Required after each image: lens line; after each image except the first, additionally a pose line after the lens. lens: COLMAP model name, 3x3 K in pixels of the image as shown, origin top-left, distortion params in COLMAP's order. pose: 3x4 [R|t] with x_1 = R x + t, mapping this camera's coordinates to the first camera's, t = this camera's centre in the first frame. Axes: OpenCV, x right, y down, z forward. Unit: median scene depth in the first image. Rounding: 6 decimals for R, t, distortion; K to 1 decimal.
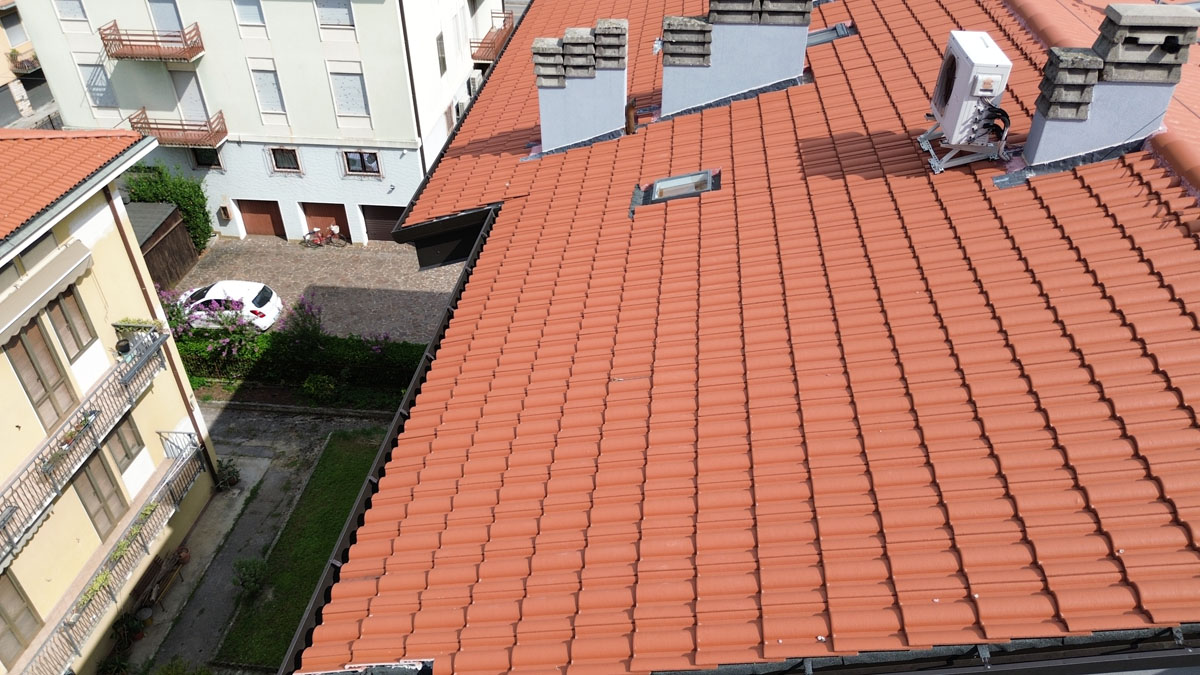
lens RADIAL K [[851.1, 0, 607.3], [0, 851.1, 333.9], [0, 0, 1]] dist [0.024834, -0.021122]
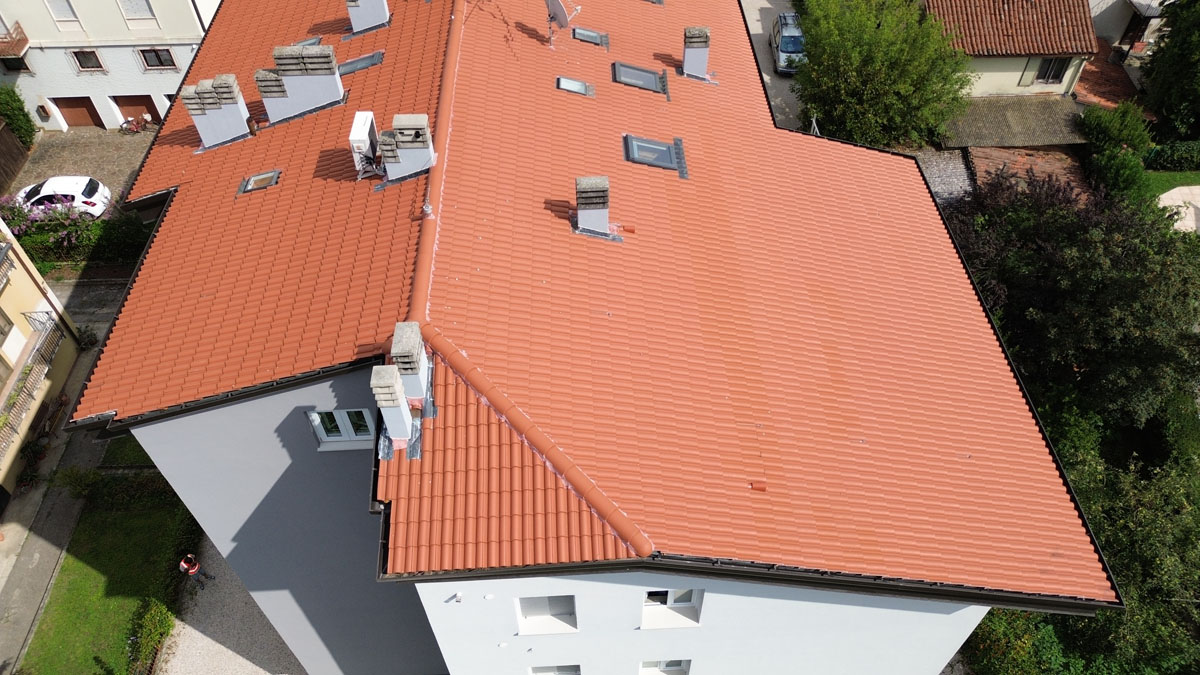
lens RADIAL K [[851.1, 0, 602.5], [0, 851.1, 339.5], [0, 0, 1]] dist [0.024834, -0.021122]
pose [[0.990504, -0.104073, 0.089841, 0.249720], [0.080856, 0.969449, 0.231584, -0.081937], [-0.111198, -0.222121, 0.968658, -0.408690]]
